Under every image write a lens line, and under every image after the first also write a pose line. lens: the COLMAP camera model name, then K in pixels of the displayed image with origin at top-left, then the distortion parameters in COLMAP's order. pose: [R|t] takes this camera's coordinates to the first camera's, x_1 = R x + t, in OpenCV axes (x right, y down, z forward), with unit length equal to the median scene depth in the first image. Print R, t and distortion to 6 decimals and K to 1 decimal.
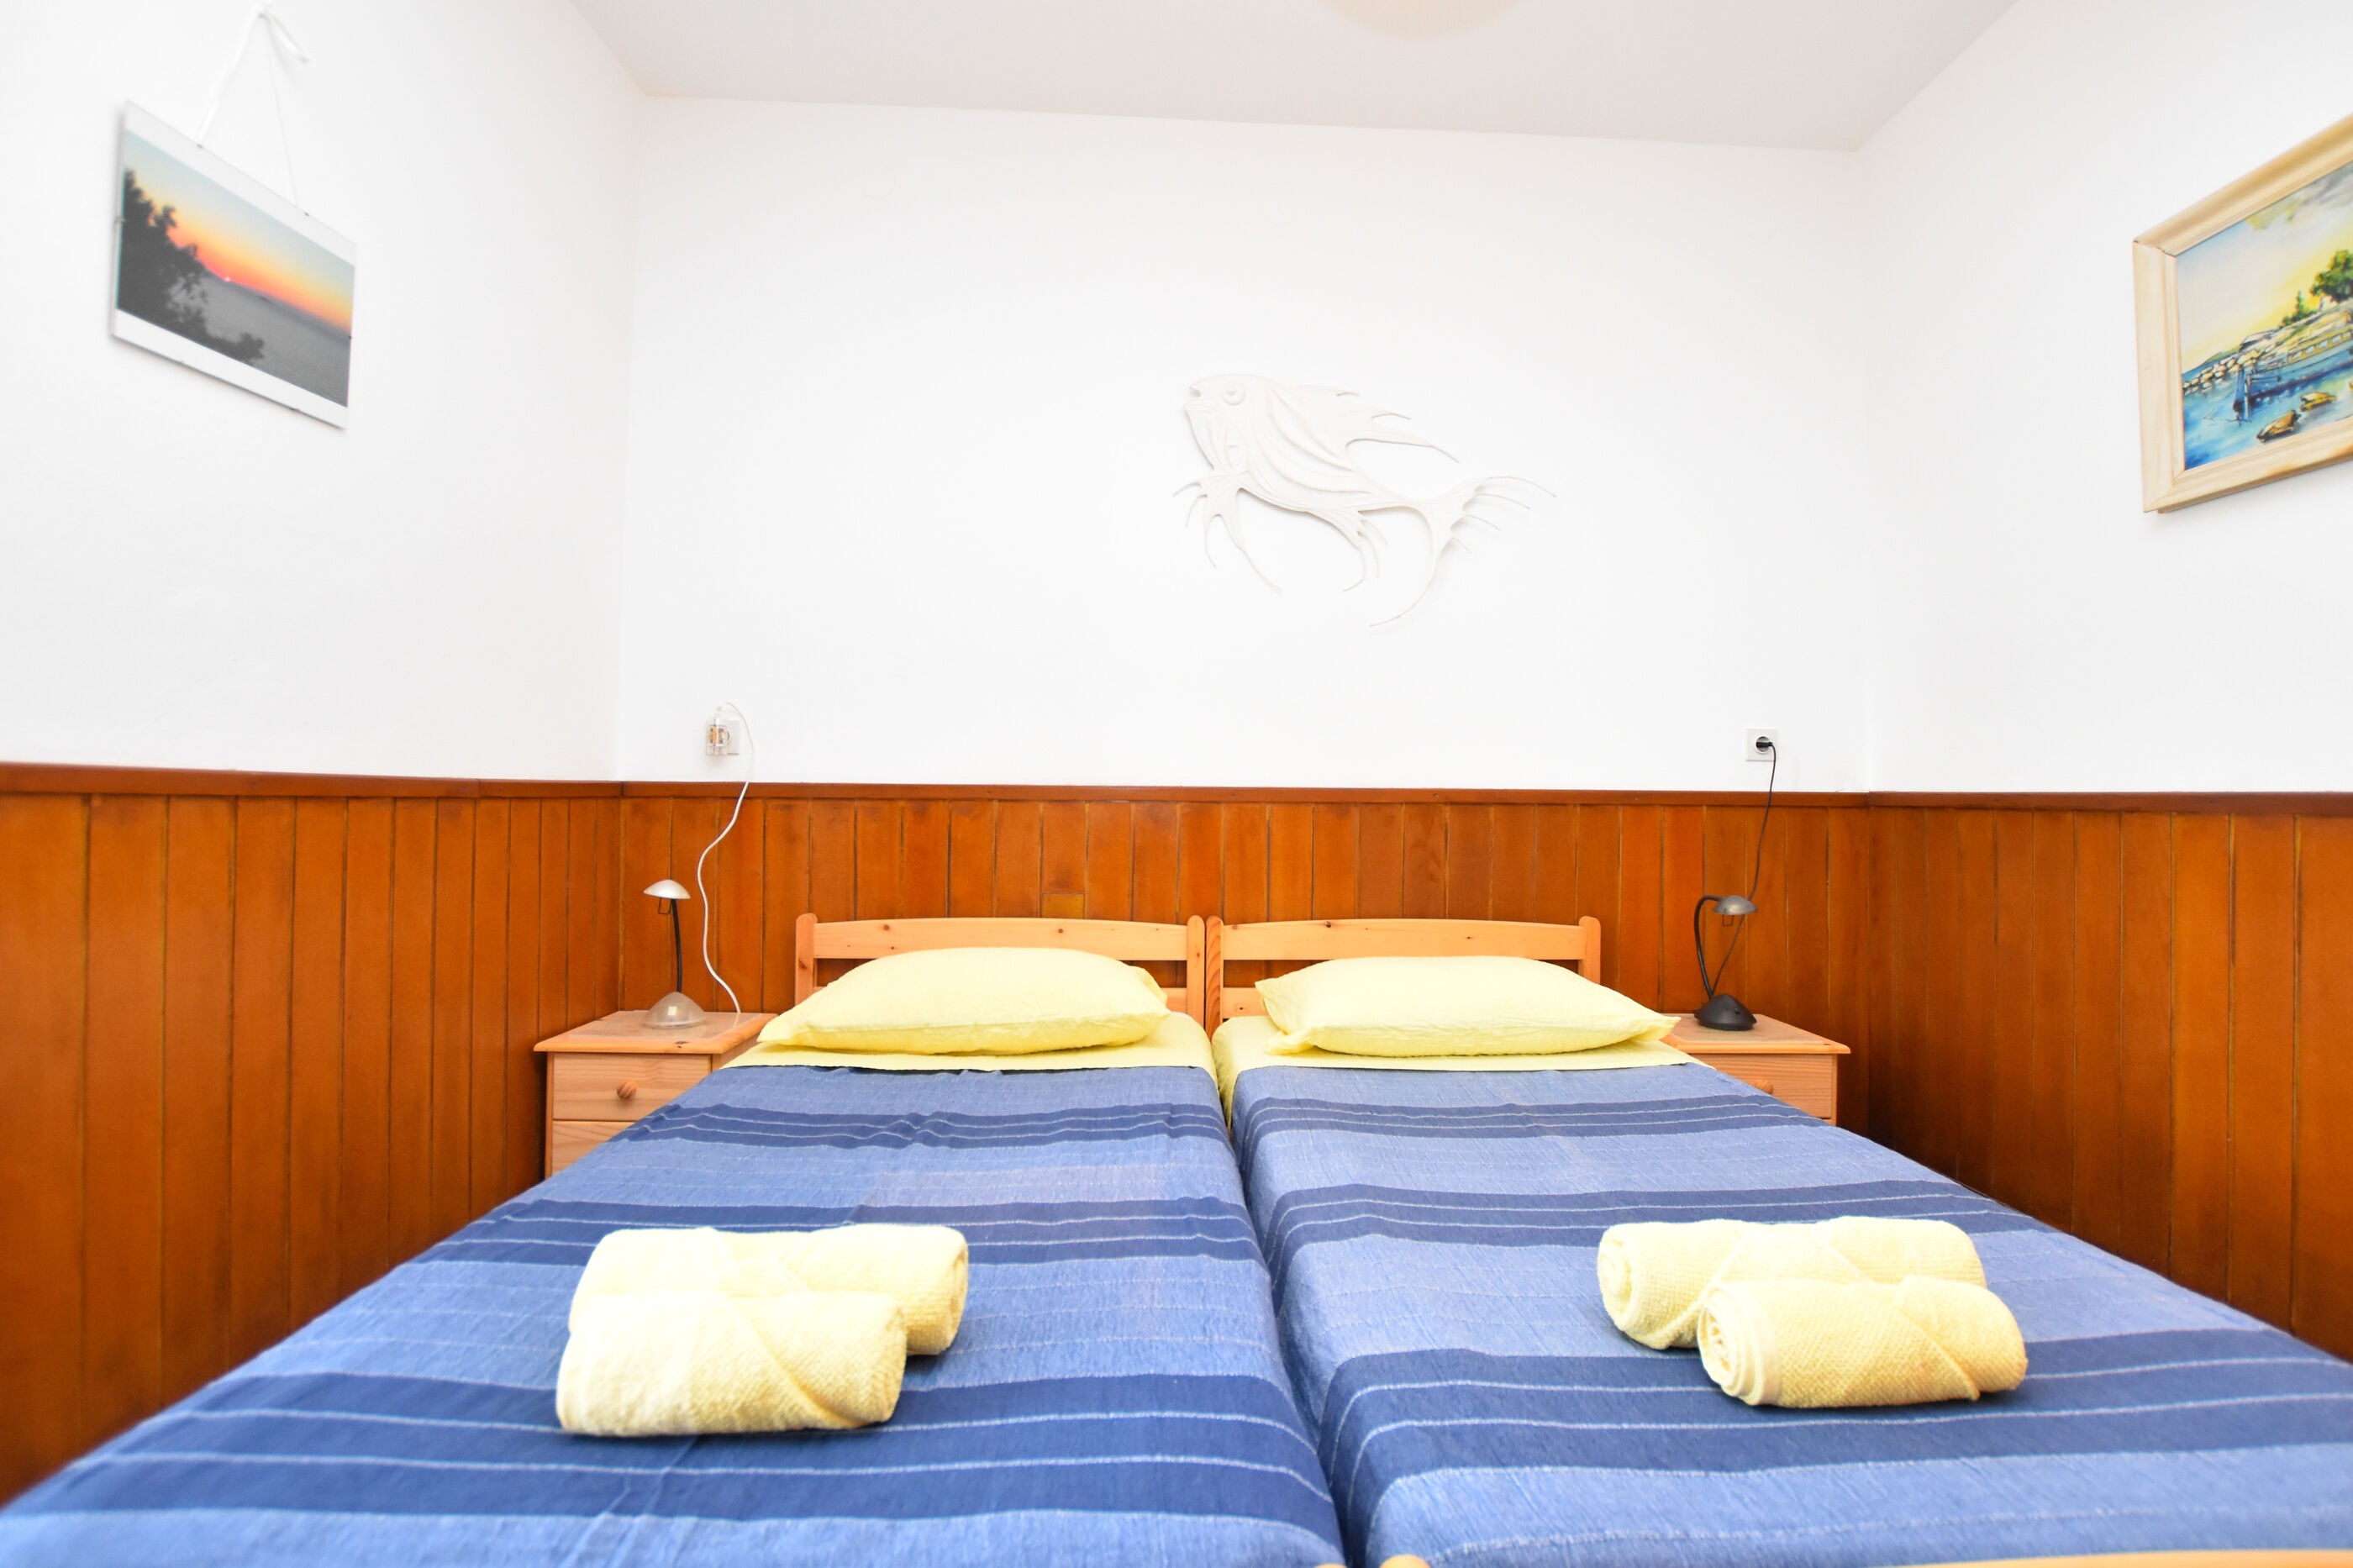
lens RADIAL K [[1021.2, 0, 1042.0], [0, 1021.2, 774.3], [0, 0, 1]] dist [-0.028763, 0.003776]
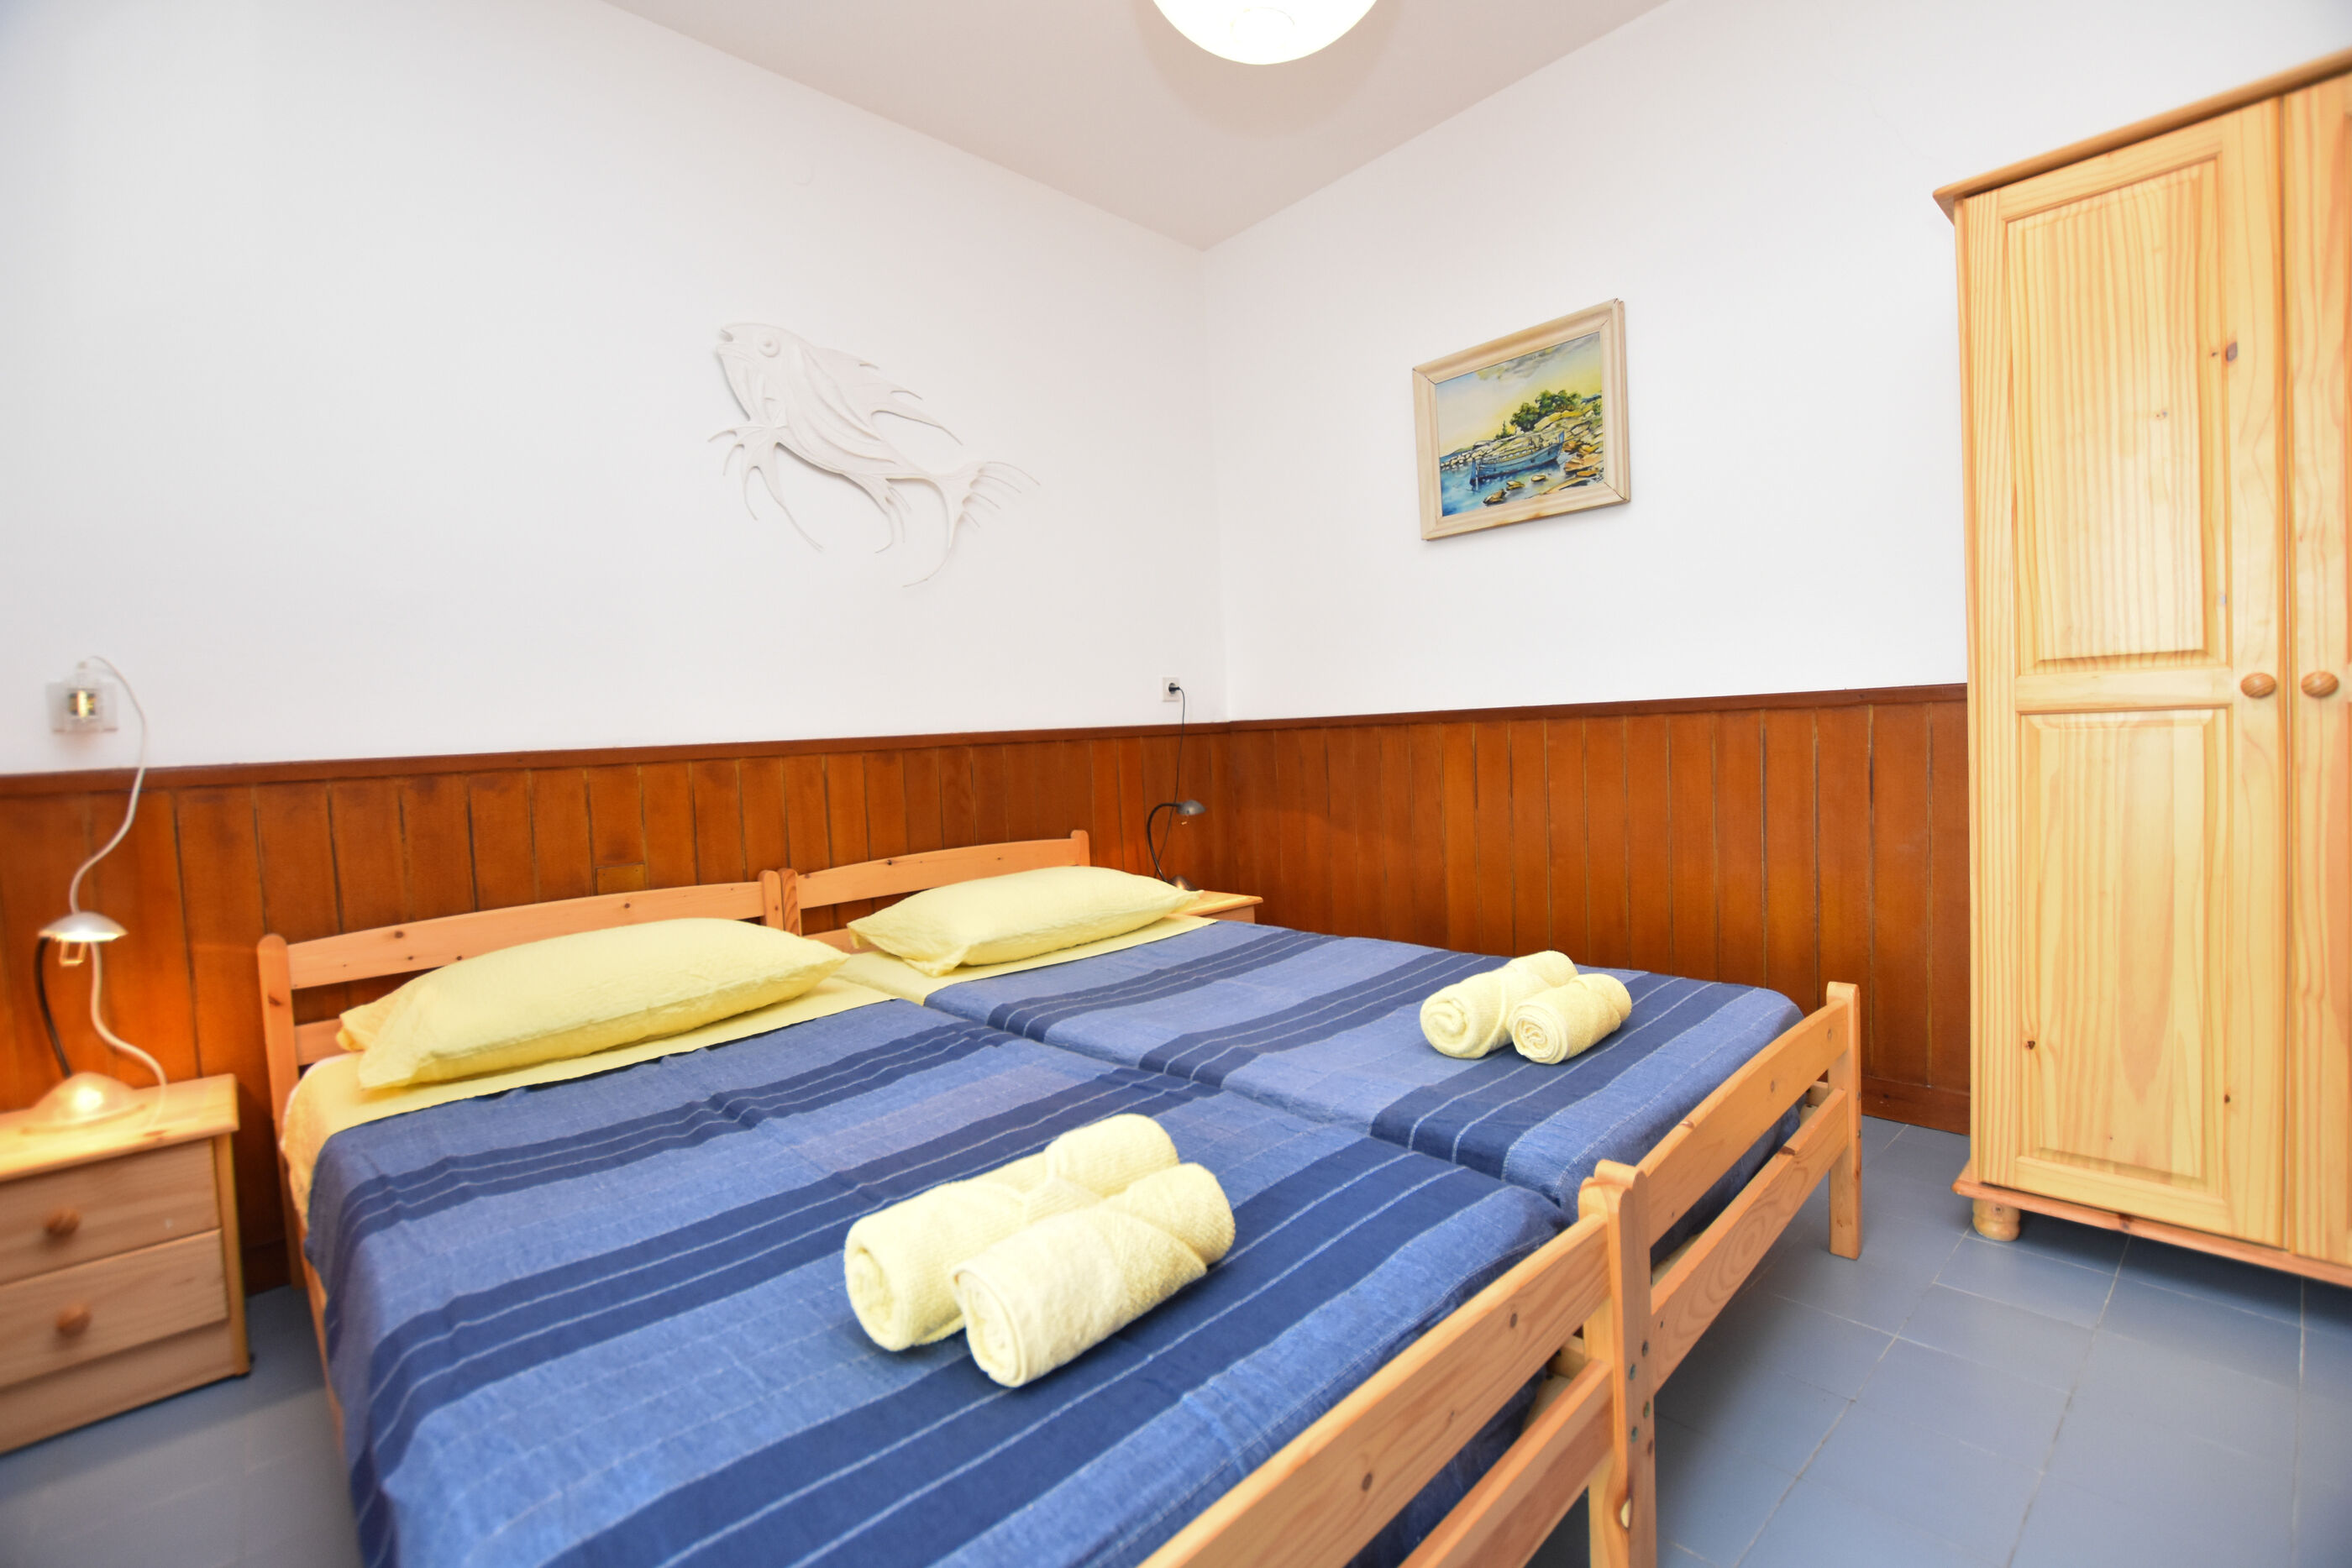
lens RADIAL K [[1020.7, 0, 1041.5], [0, 1020.7, 774.3], [0, 0, 1]] dist [-0.028763, 0.003776]
pose [[0.770869, -0.069346, 0.633208, -0.388959], [0.043391, 0.997464, 0.056414, -0.000500], [-0.635515, -0.016012, 0.771923, 0.084602]]
